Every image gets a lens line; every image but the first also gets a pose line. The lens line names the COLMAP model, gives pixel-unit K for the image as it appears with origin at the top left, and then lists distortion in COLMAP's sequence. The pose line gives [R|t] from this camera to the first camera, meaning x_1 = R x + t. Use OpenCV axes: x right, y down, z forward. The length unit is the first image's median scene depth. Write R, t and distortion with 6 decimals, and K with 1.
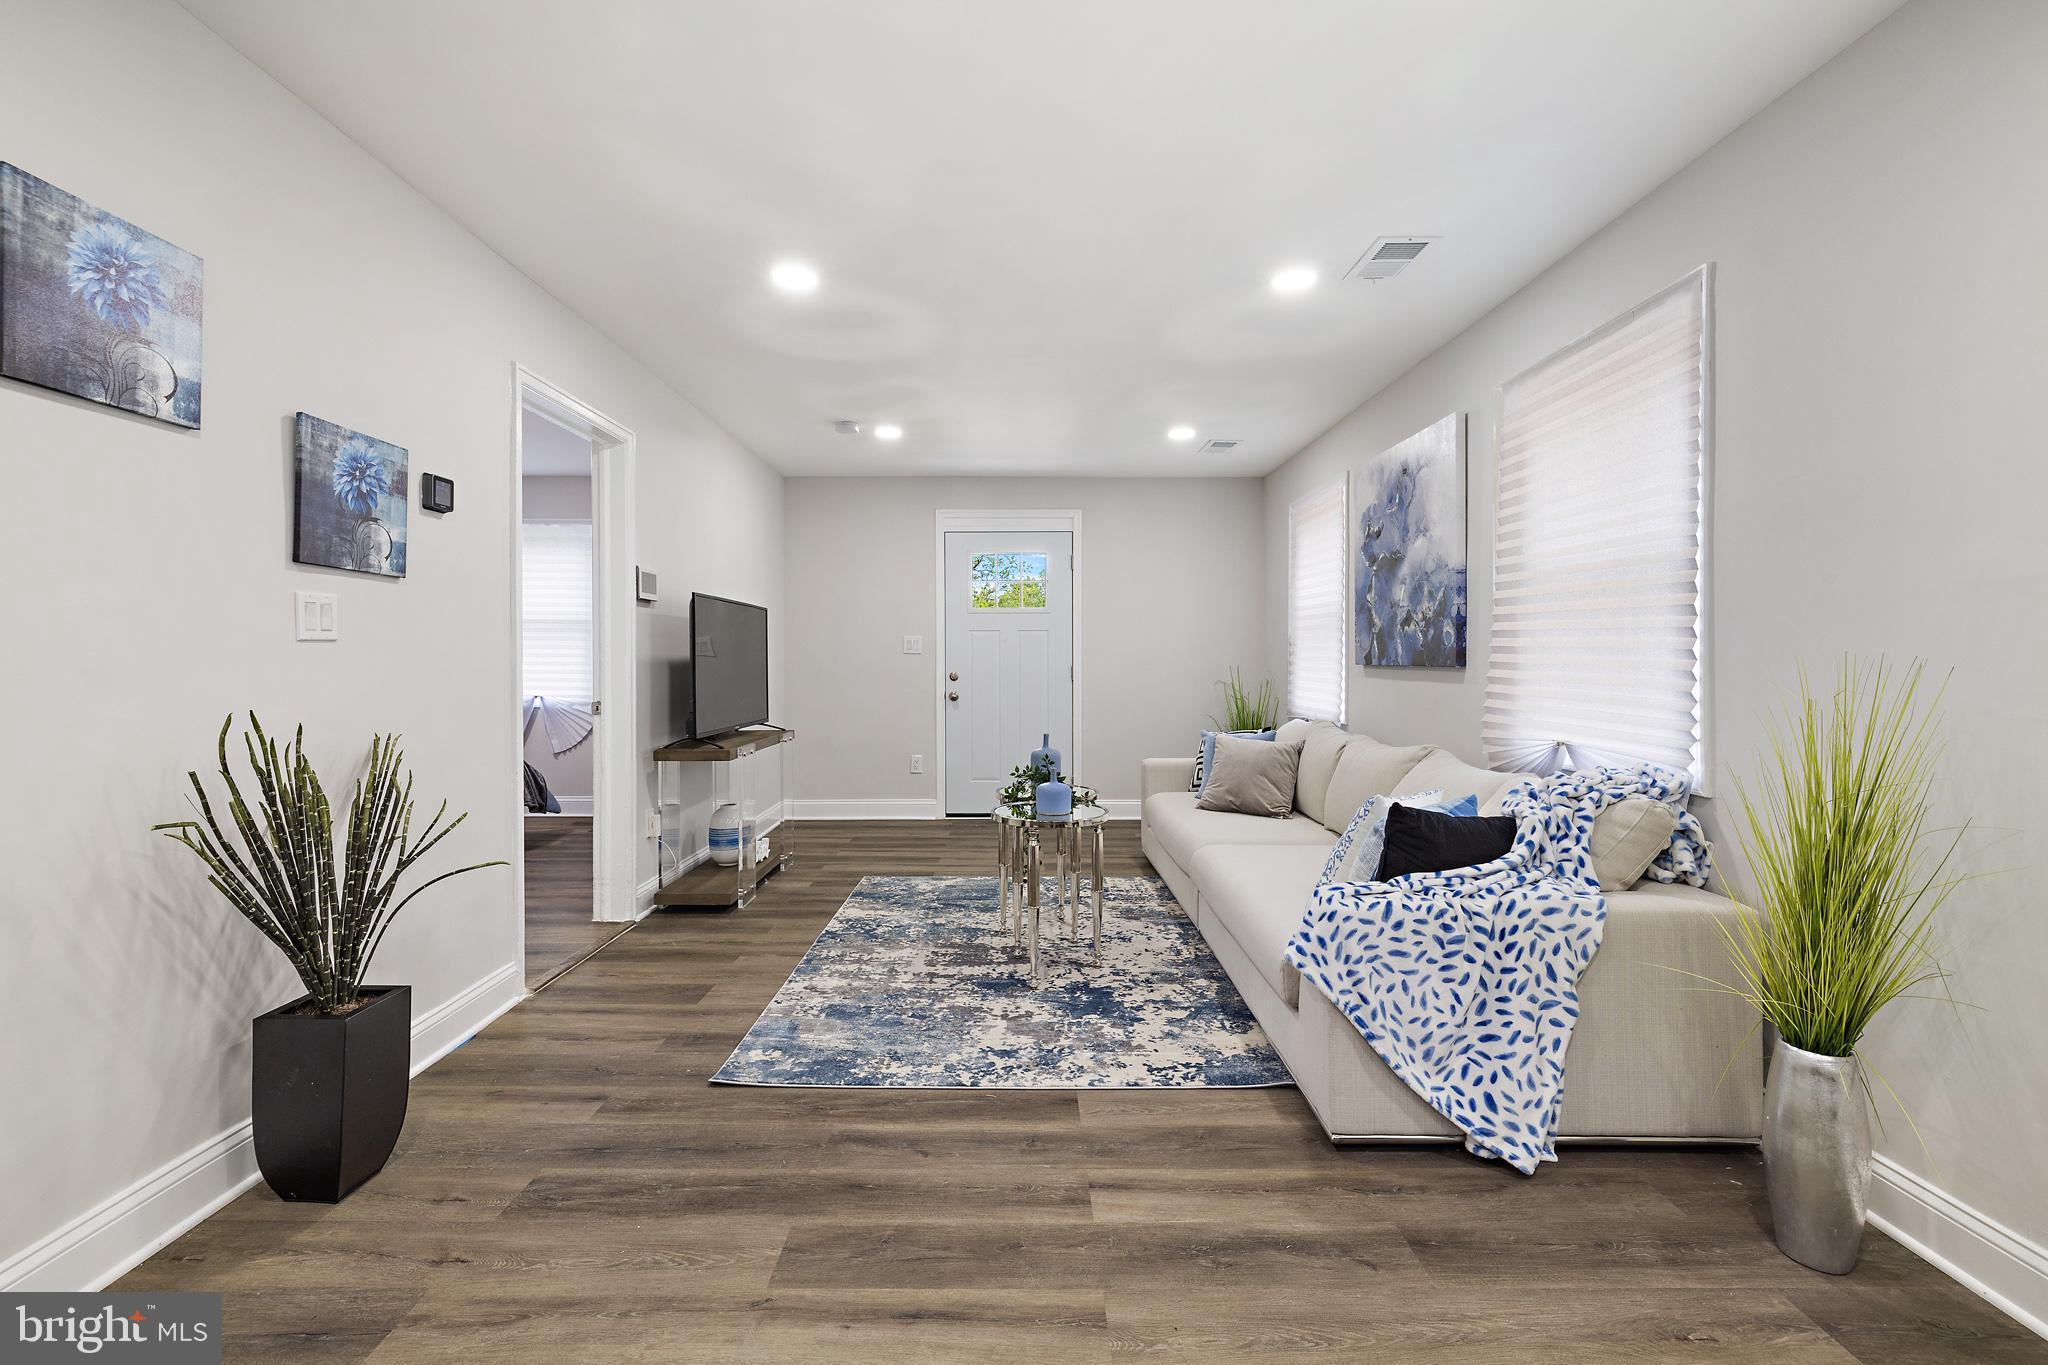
lens RADIAL K [[856.7, 0, 1018.3], [0, 856.7, 665.4], [0, 0, 1]] dist [-0.001505, 0.000234]
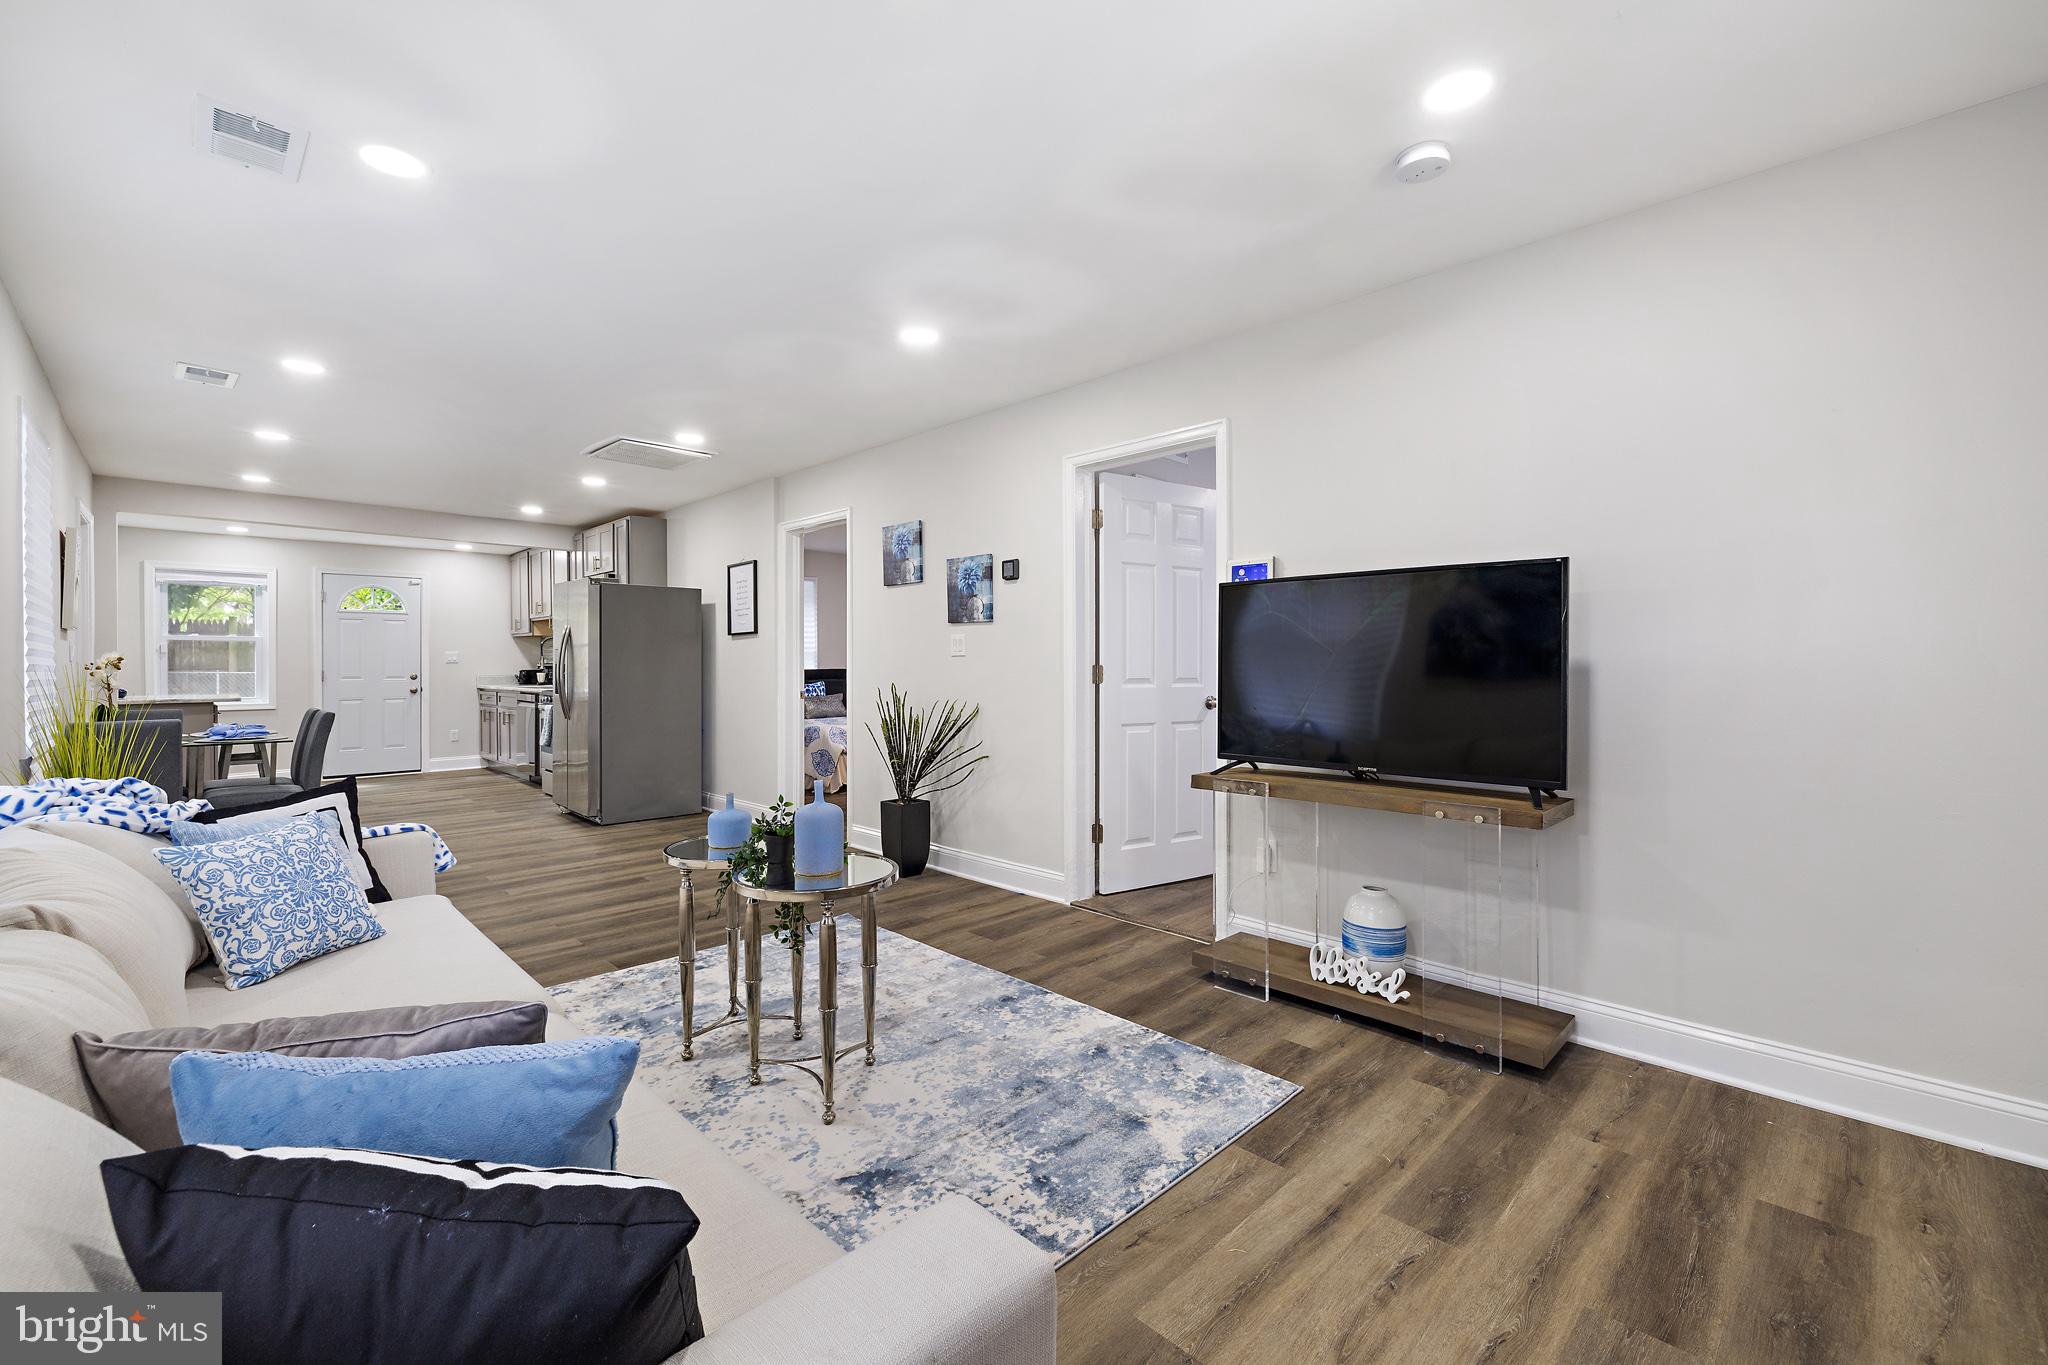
lens RADIAL K [[856.7, 0, 1019.6], [0, 856.7, 667.0], [0, 0, 1]] dist [-0.001505, 0.000234]
pose [[-0.712638, 0.004030, -0.701521, 0.478189], [-0.001836, 0.999969, 0.007610, -0.012842], [0.701530, 0.006711, -0.712608, 2.000261]]
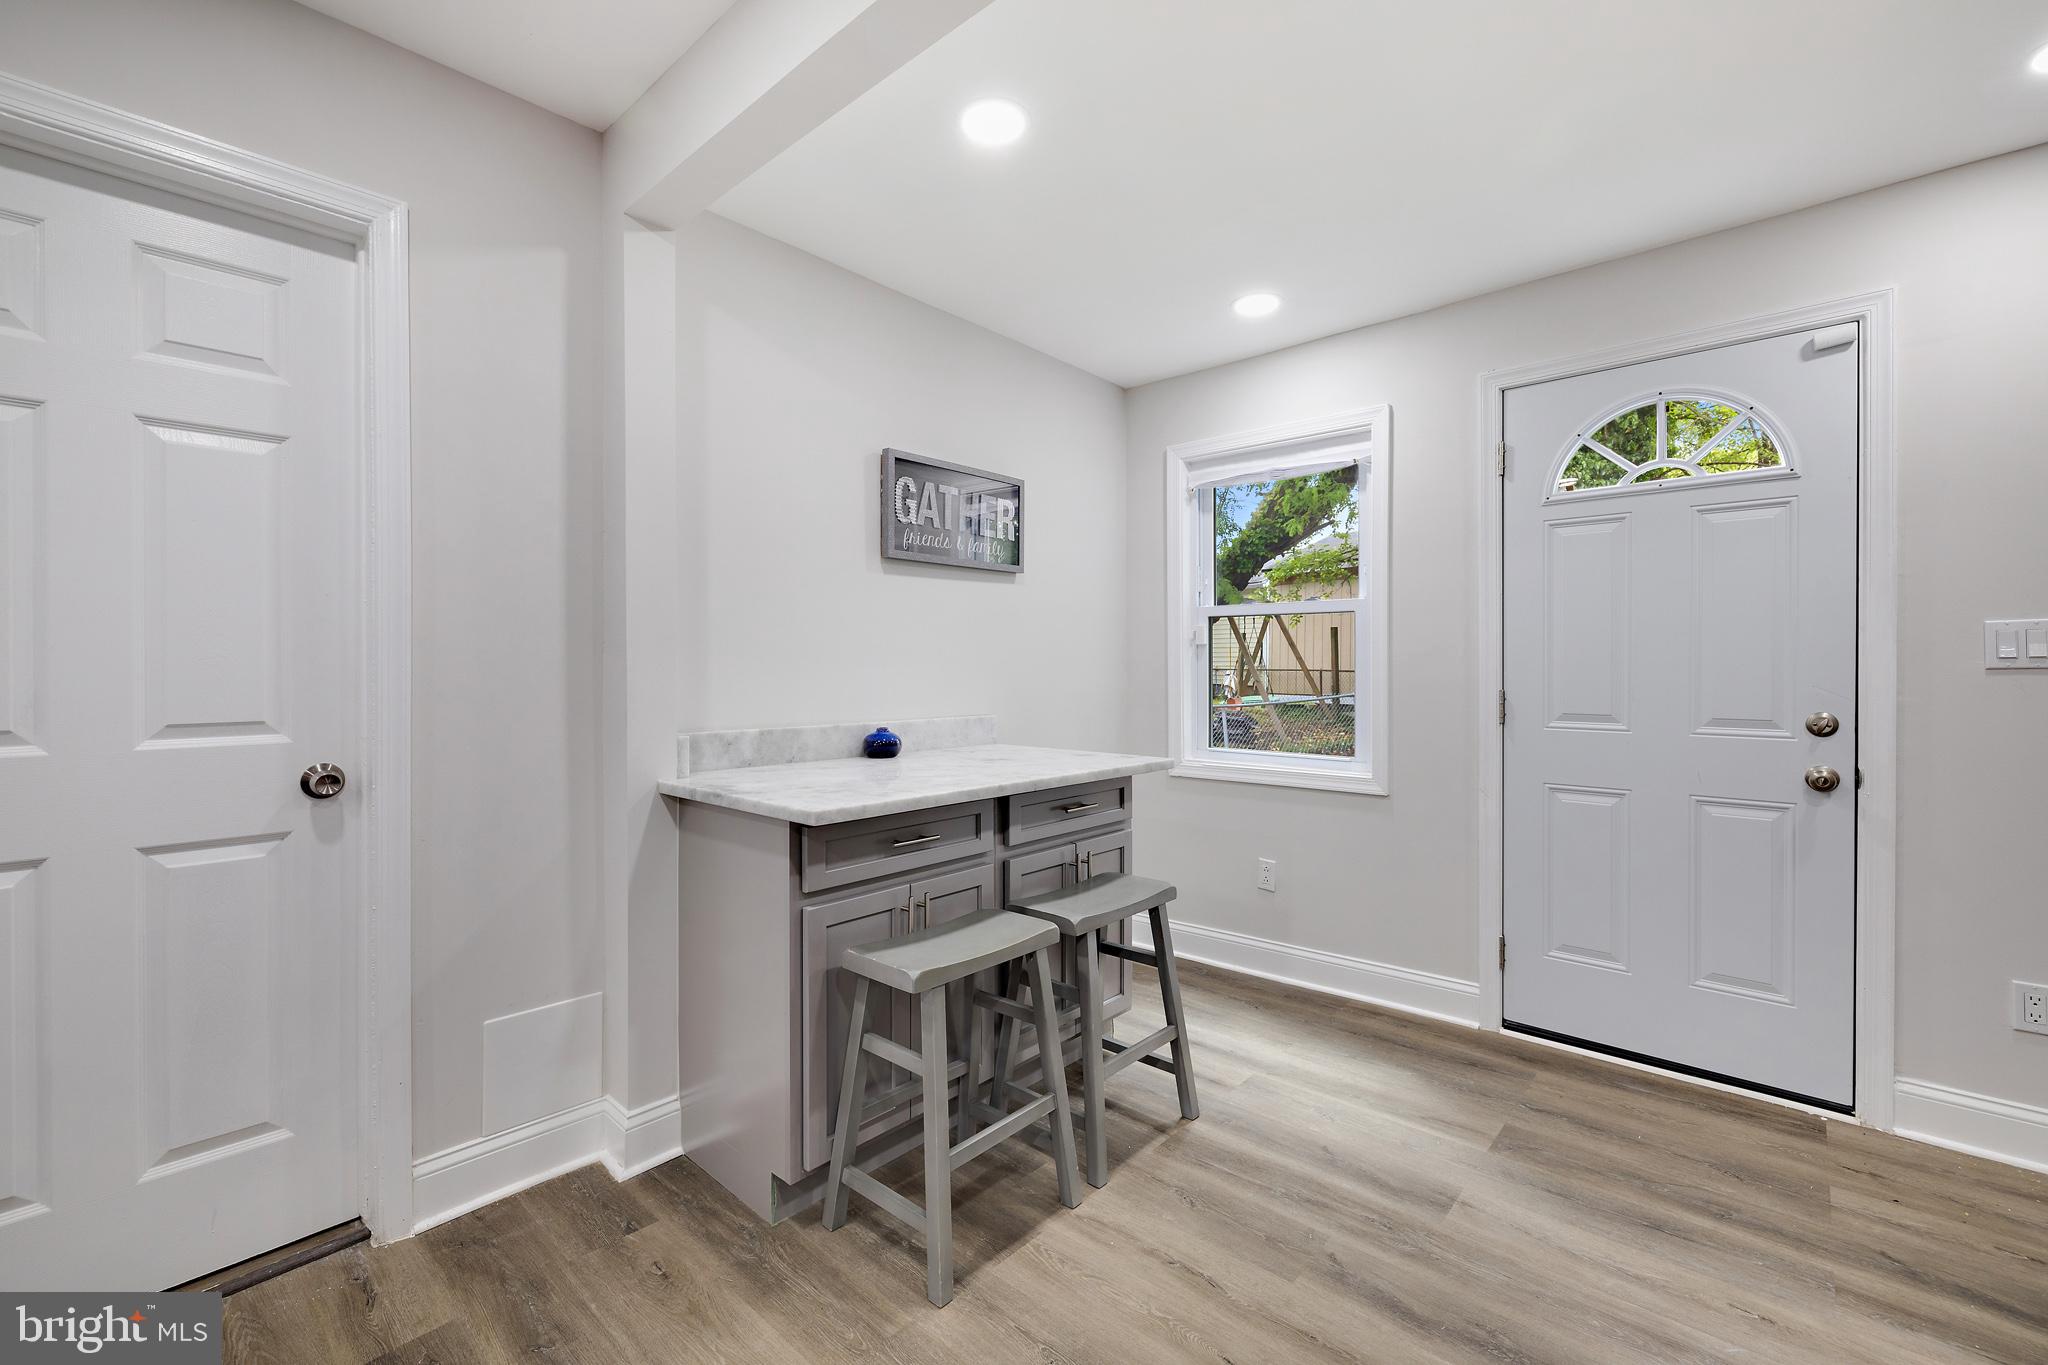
lens RADIAL K [[856.7, 0, 1017.0], [0, 856.7, 669.8], [0, 0, 1]] dist [-0.001505, 0.000234]
pose [[-0.738822, -0.003694, 0.673891, -0.136715], [0.002976, 0.999957, 0.008744, -0.008834], [-0.673894, 0.008466, -0.738779, -0.783065]]
